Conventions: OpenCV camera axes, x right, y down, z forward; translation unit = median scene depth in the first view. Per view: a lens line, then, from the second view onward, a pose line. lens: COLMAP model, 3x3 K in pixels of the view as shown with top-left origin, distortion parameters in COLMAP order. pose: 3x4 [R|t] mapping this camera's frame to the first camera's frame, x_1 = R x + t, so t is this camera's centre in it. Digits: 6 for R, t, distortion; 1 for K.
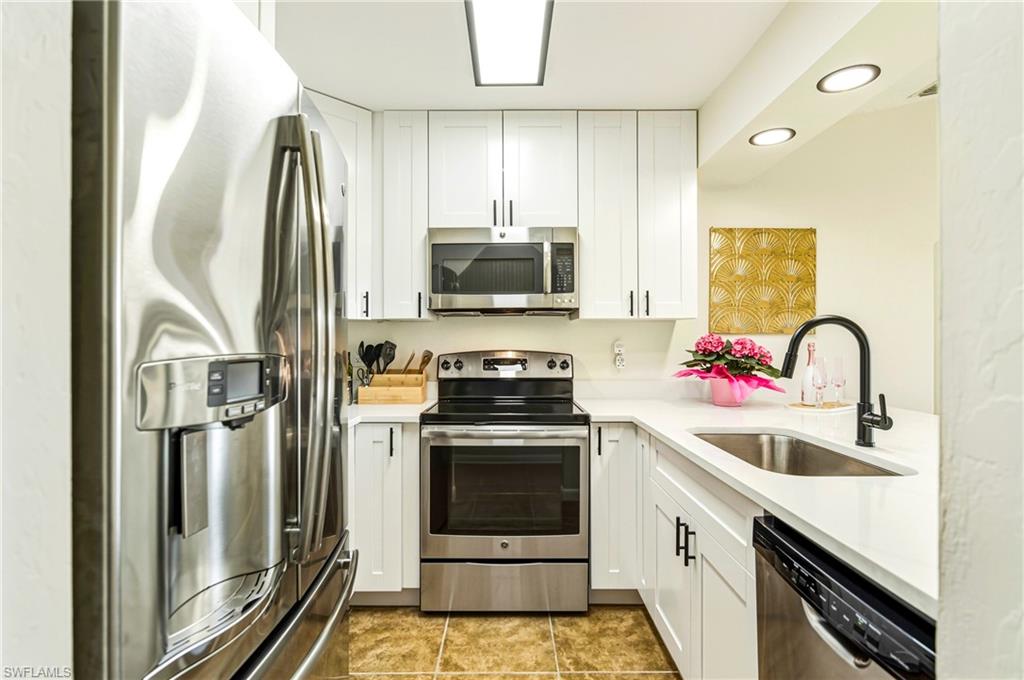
lens RADIAL K [[537.2, 0, 512.0], [0, 537.2, 340.0], [0, 0, 1]] dist [0.000366, -0.000038]
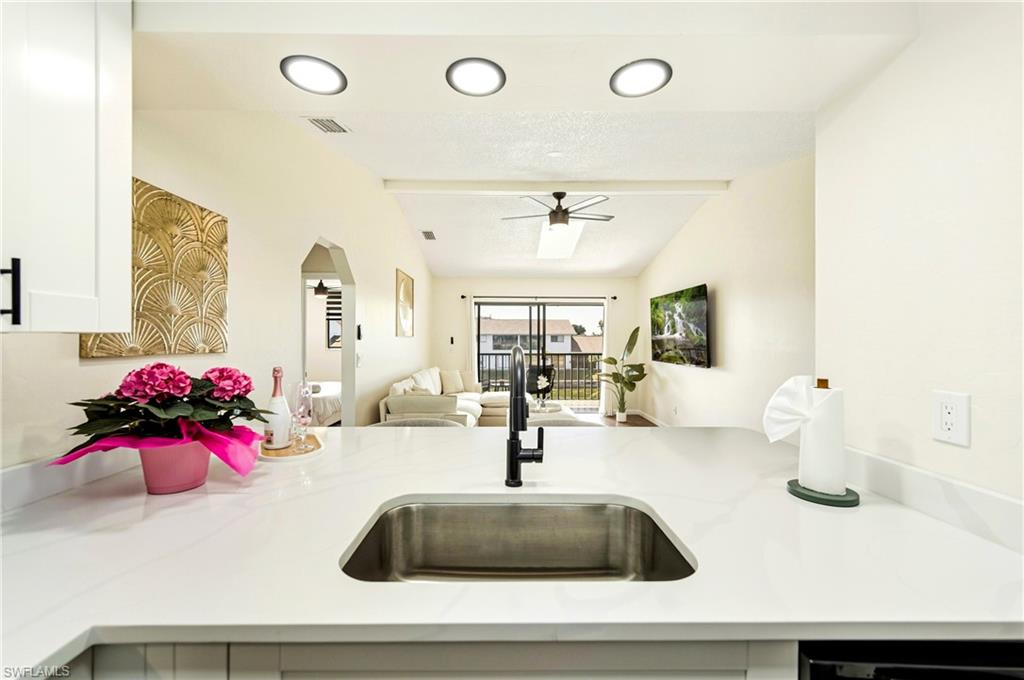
lens RADIAL K [[402.3, 0, 512.0], [0, 402.3, 340.0], [0, 0, 1]] dist [-0.000503, -0.000015]
pose [[0.014725, -0.001942, 0.999890, -0.021880], [0.003067, 0.999993, 0.001897, -0.034967], [-0.999887, 0.003038, 0.014731, 0.665619]]
